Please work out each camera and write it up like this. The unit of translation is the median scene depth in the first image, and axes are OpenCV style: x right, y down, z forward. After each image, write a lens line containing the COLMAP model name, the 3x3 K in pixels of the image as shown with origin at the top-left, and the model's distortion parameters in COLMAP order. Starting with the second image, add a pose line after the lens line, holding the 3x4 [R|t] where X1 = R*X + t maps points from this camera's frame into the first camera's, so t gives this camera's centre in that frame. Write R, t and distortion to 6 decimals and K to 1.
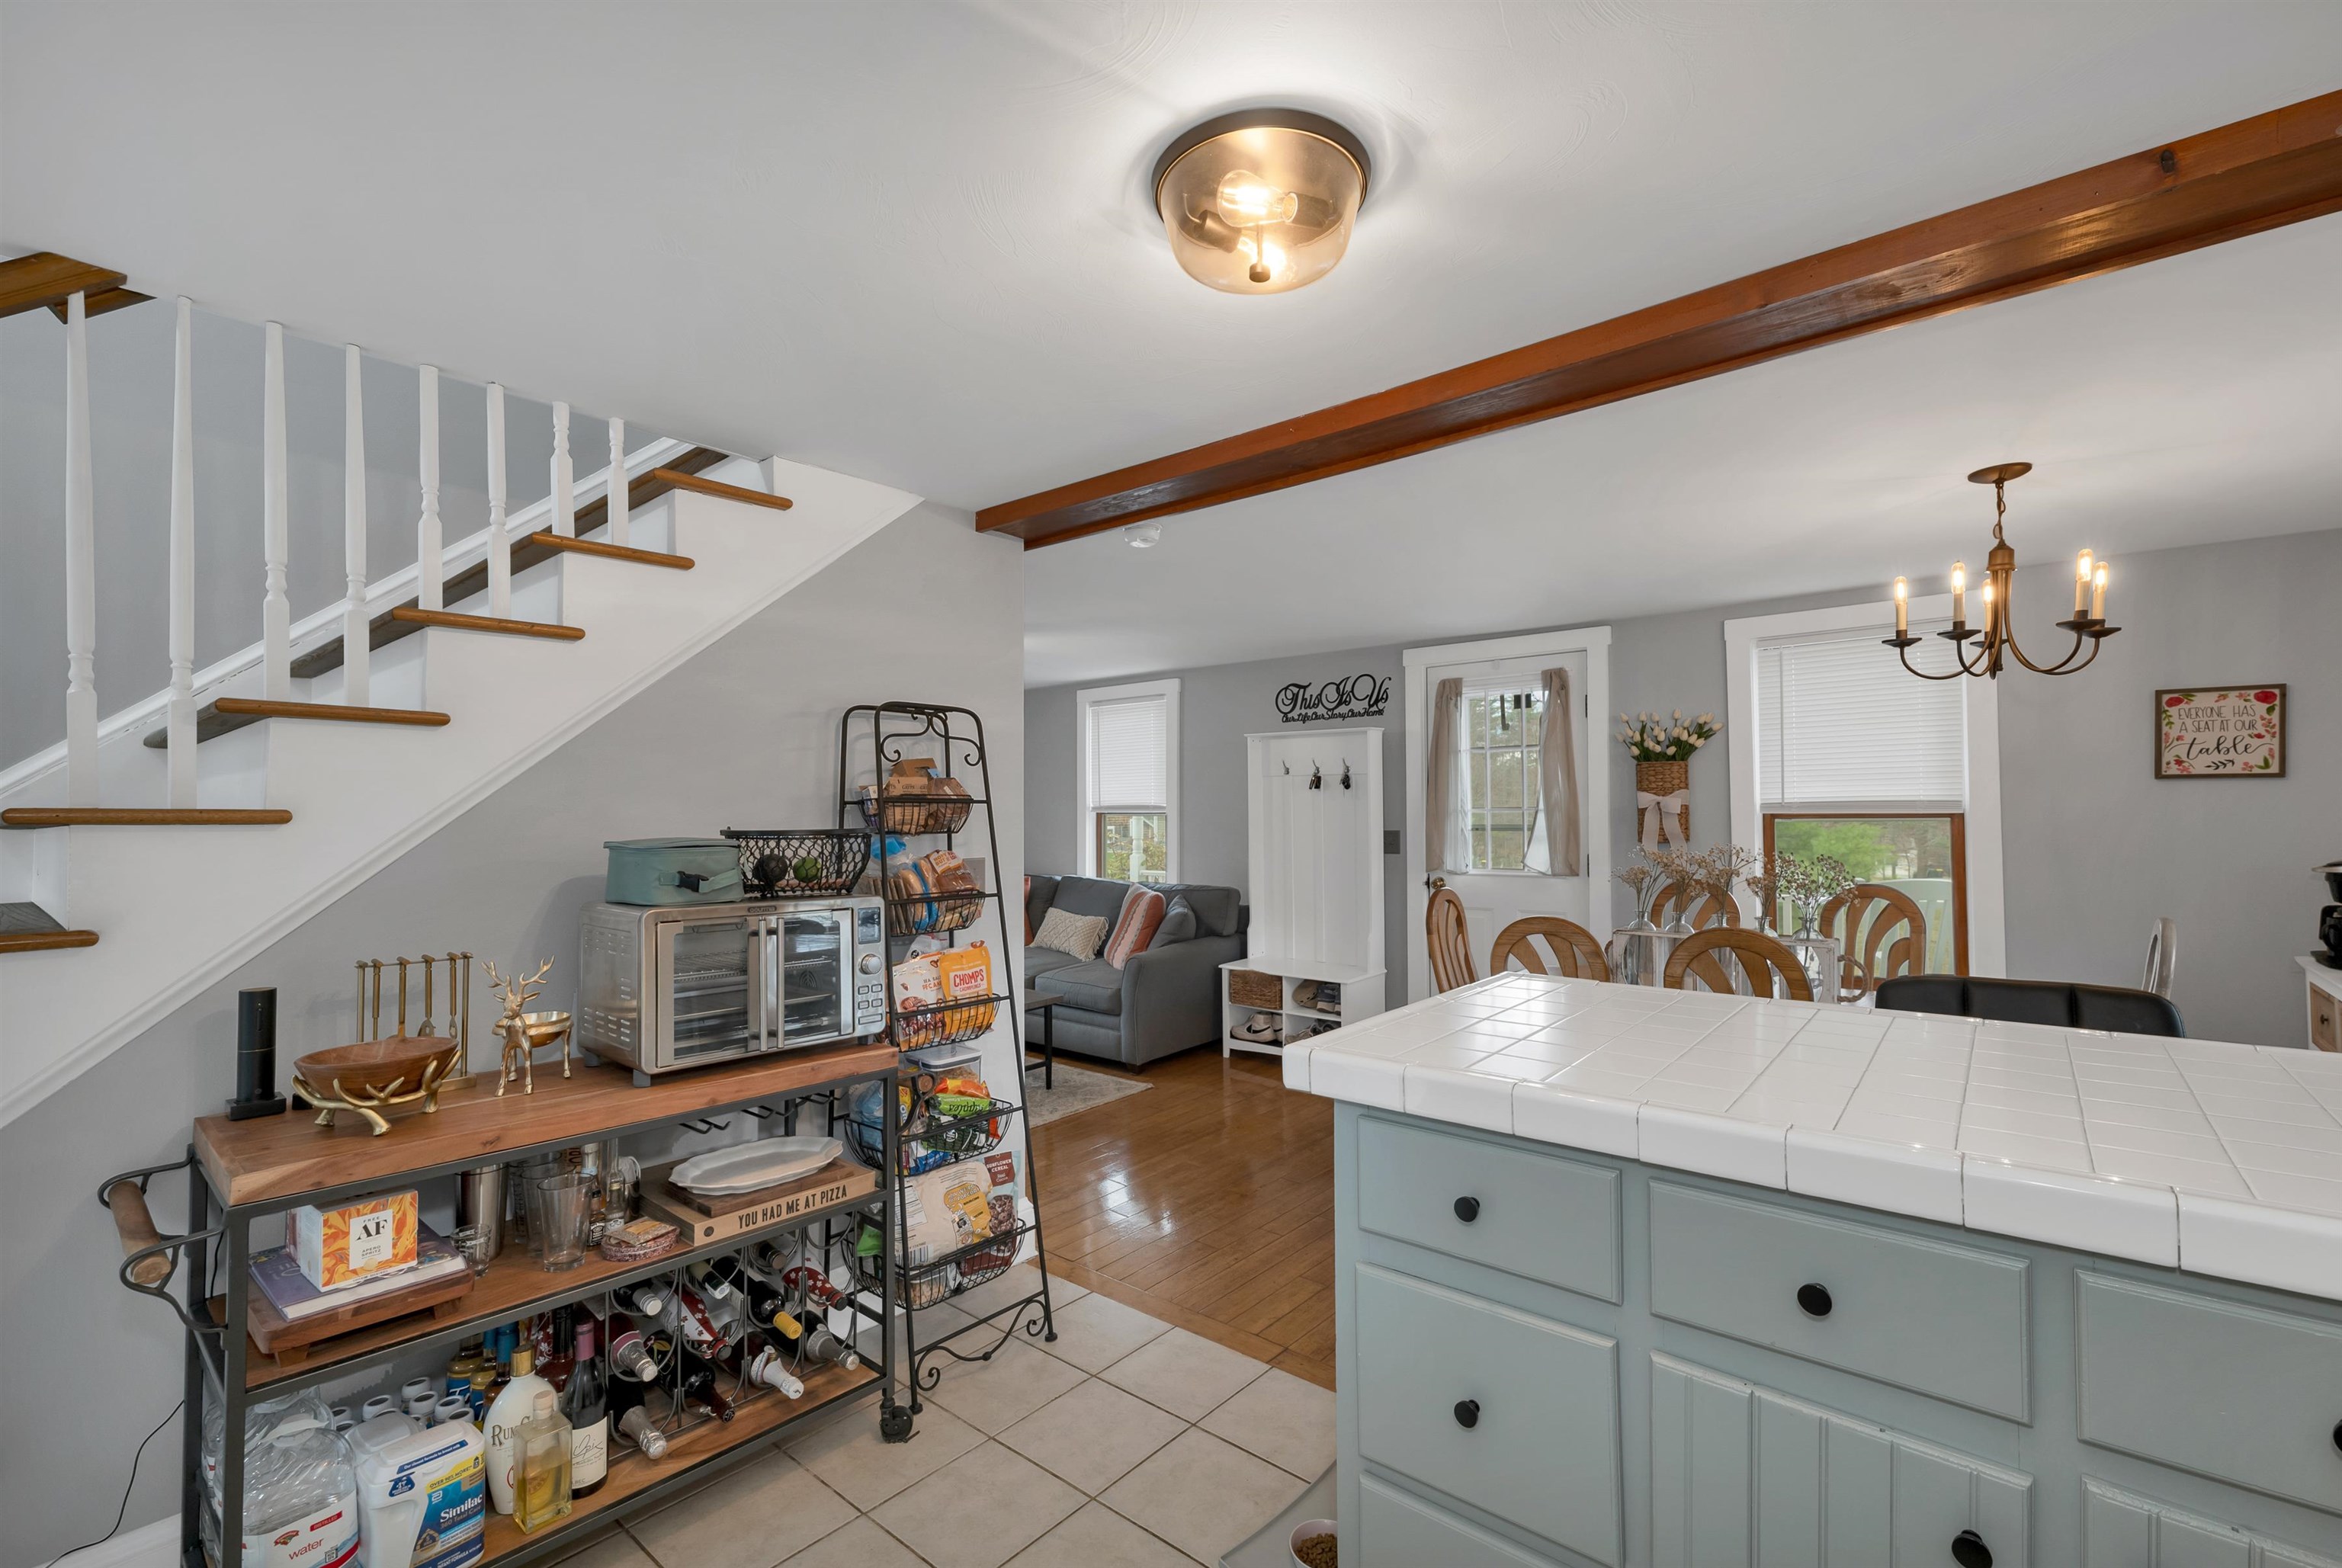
lens RADIAL K [[998.2, 0, 1185.3], [0, 998.2, 798.5], [0, 0, 1]] dist [0.000825, 0.000013]
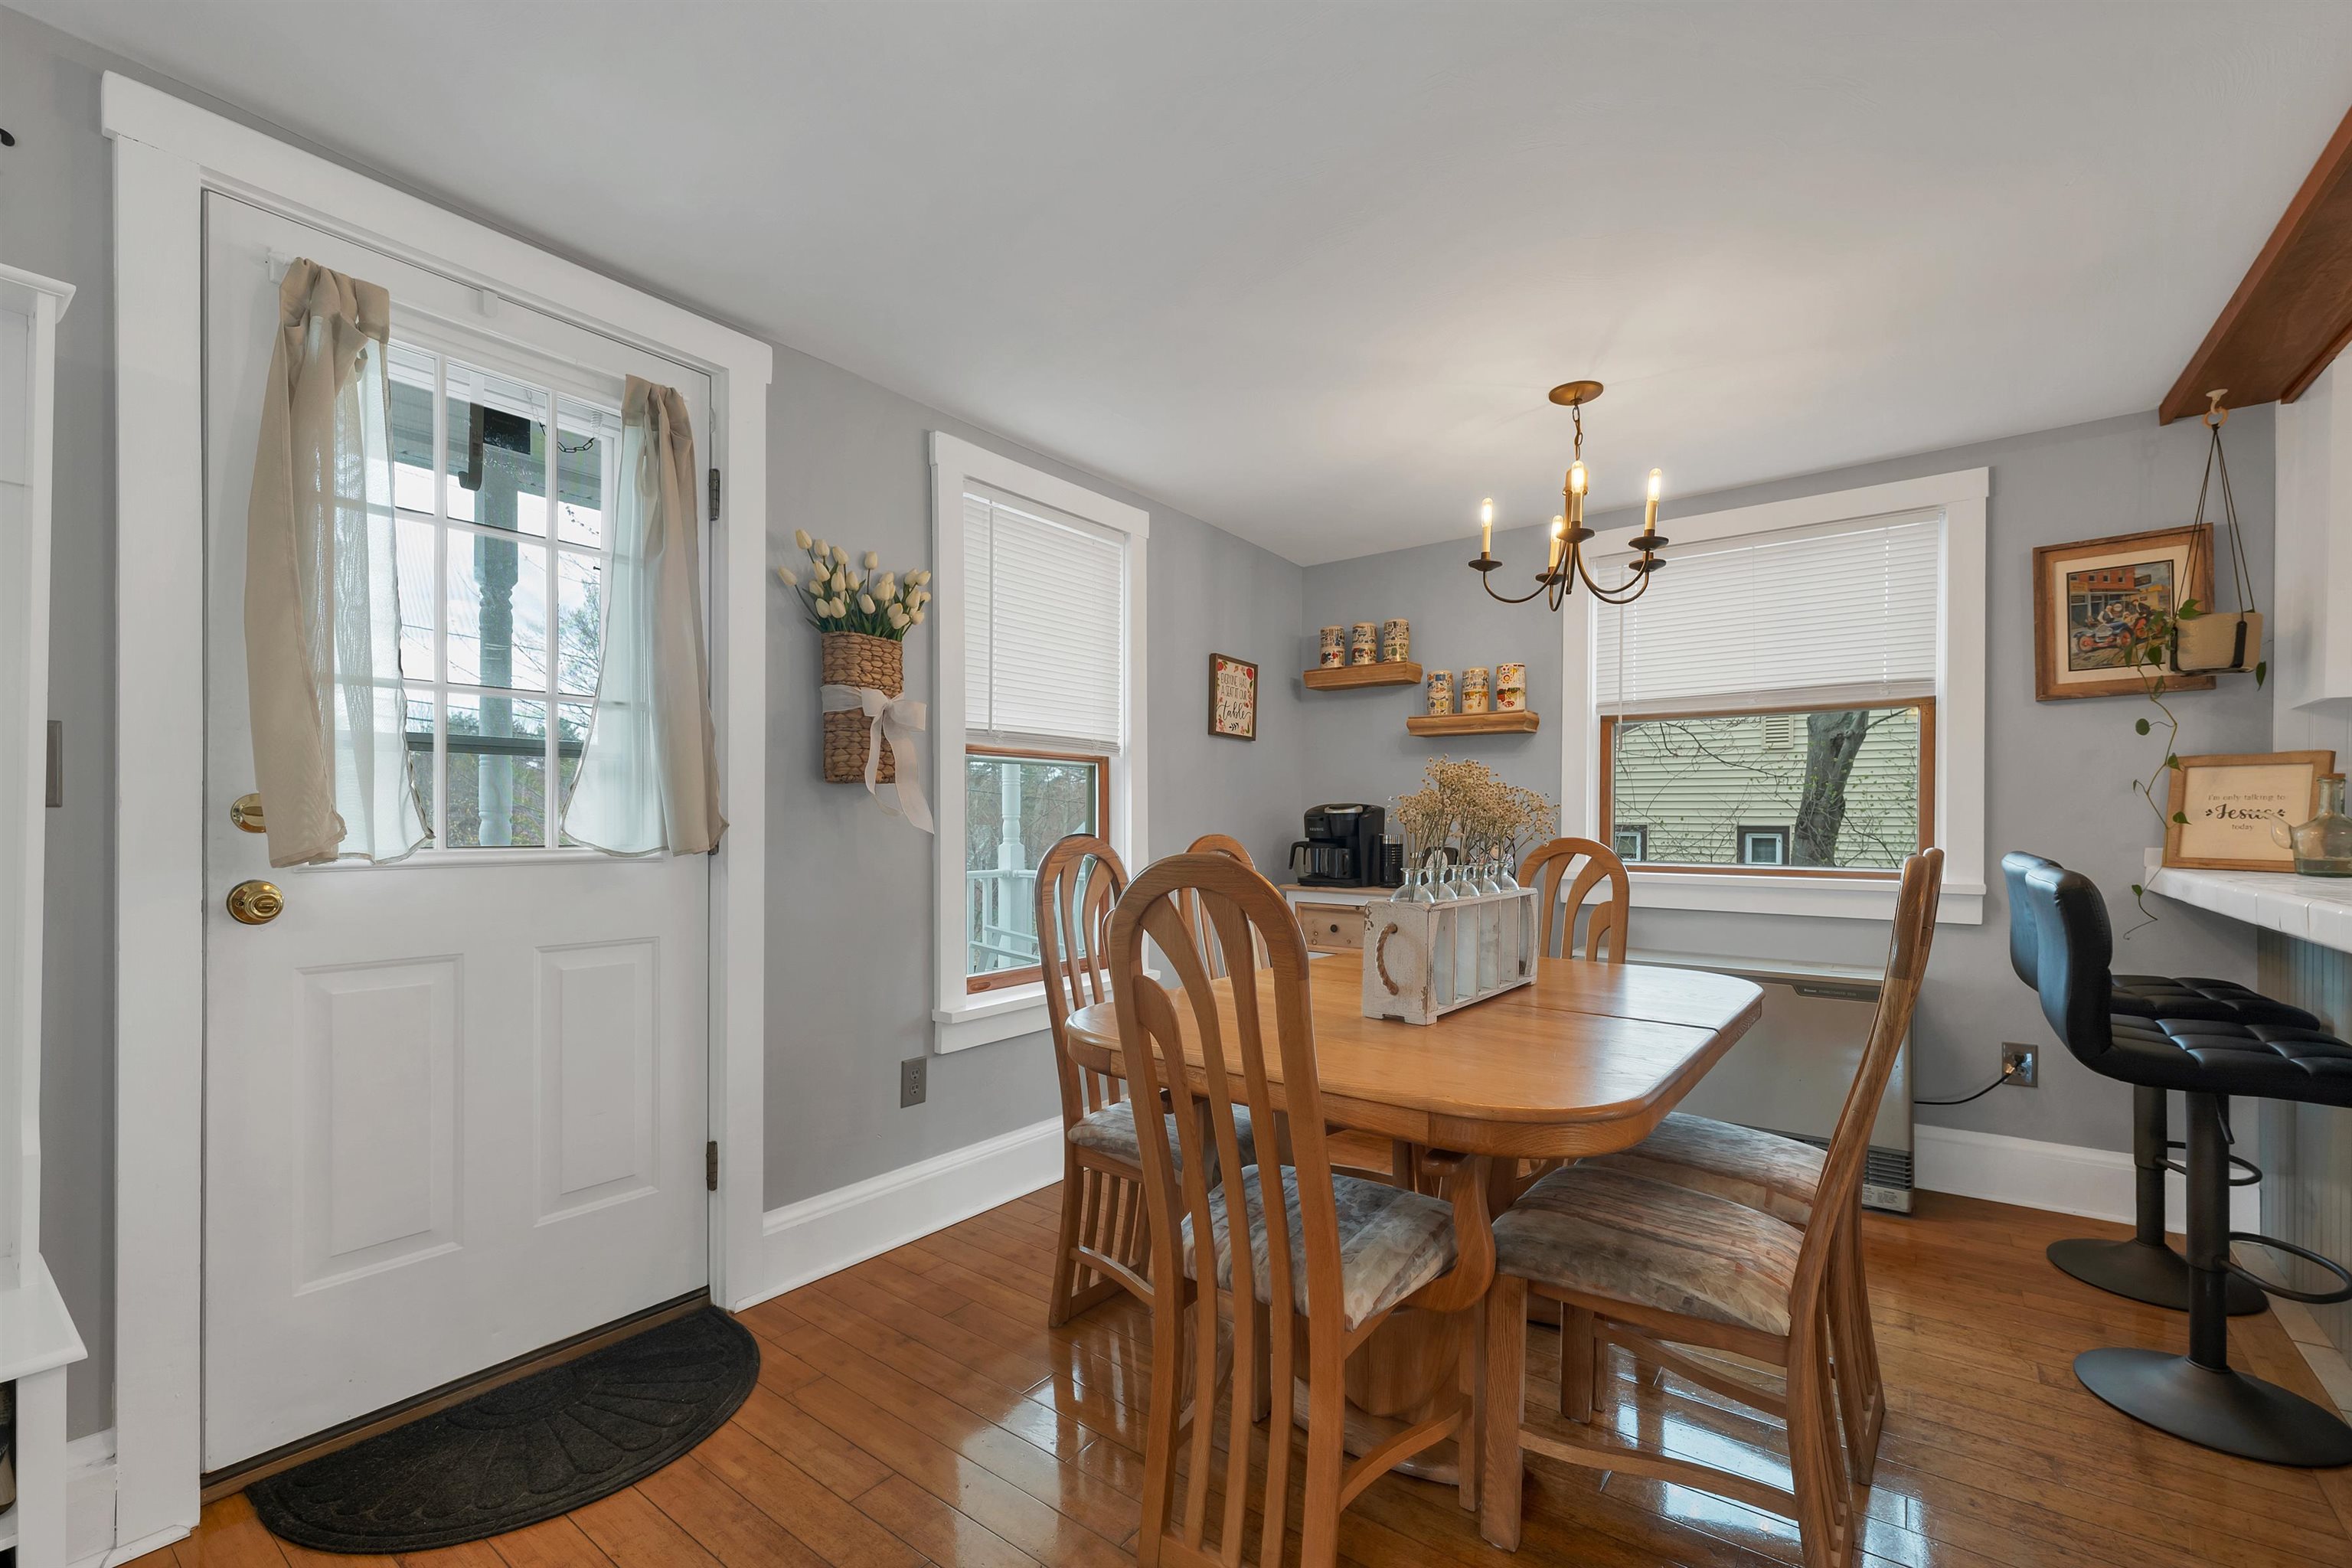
lens RADIAL K [[1002.3, 0, 1185.0], [0, 1002.3, 825.6], [0, 0, 1]] dist [-0.000680, 0.000344]
pose [[-0.054485, 0.006042, 0.998496, -0.076959], [-0.018397, 0.999806, -0.007054, 0.059208], [-0.998345, -0.018753, -0.054364, 0.737401]]
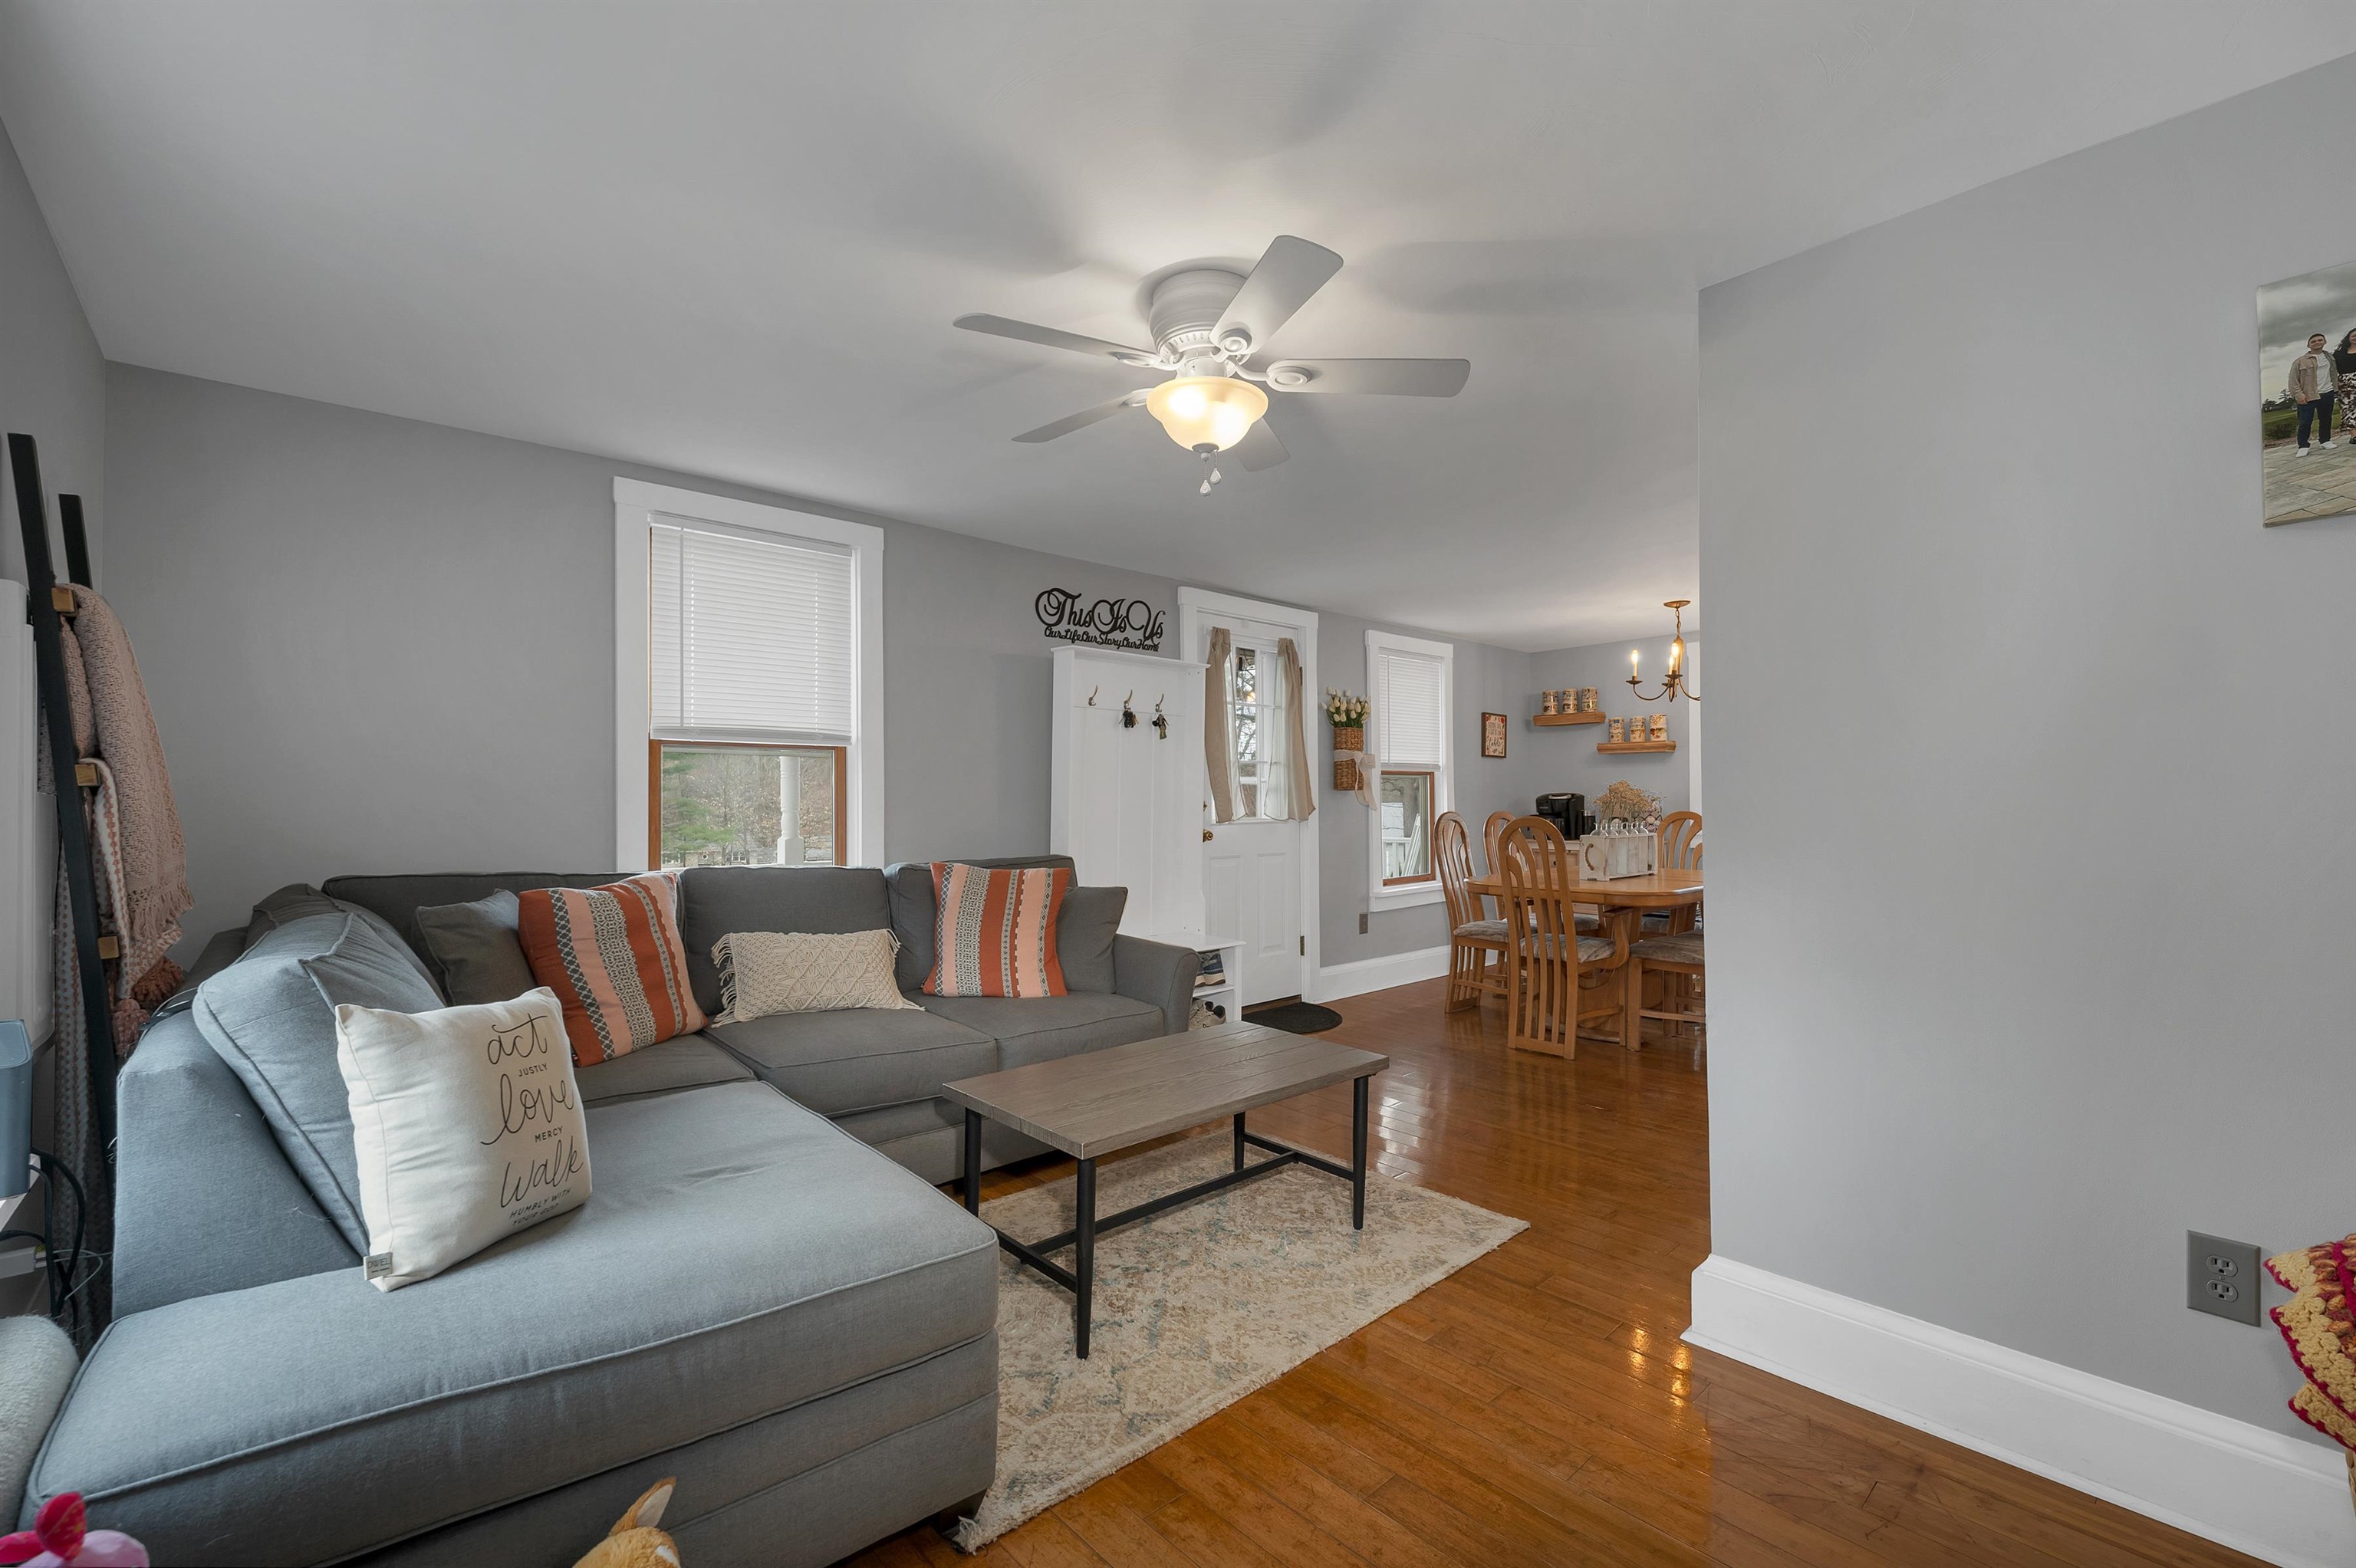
lens RADIAL K [[984.9, 0, 1178.0], [0, 984.9, 784.0], [0, 0, 1]] dist [-0.000651, 0.000003]
pose [[0.133870, 0.025050, 0.990682, -0.709719], [-0.010342, 0.999661, -0.023880, 0.059578], [-0.990945, -0.007049, 0.134084, 0.908641]]
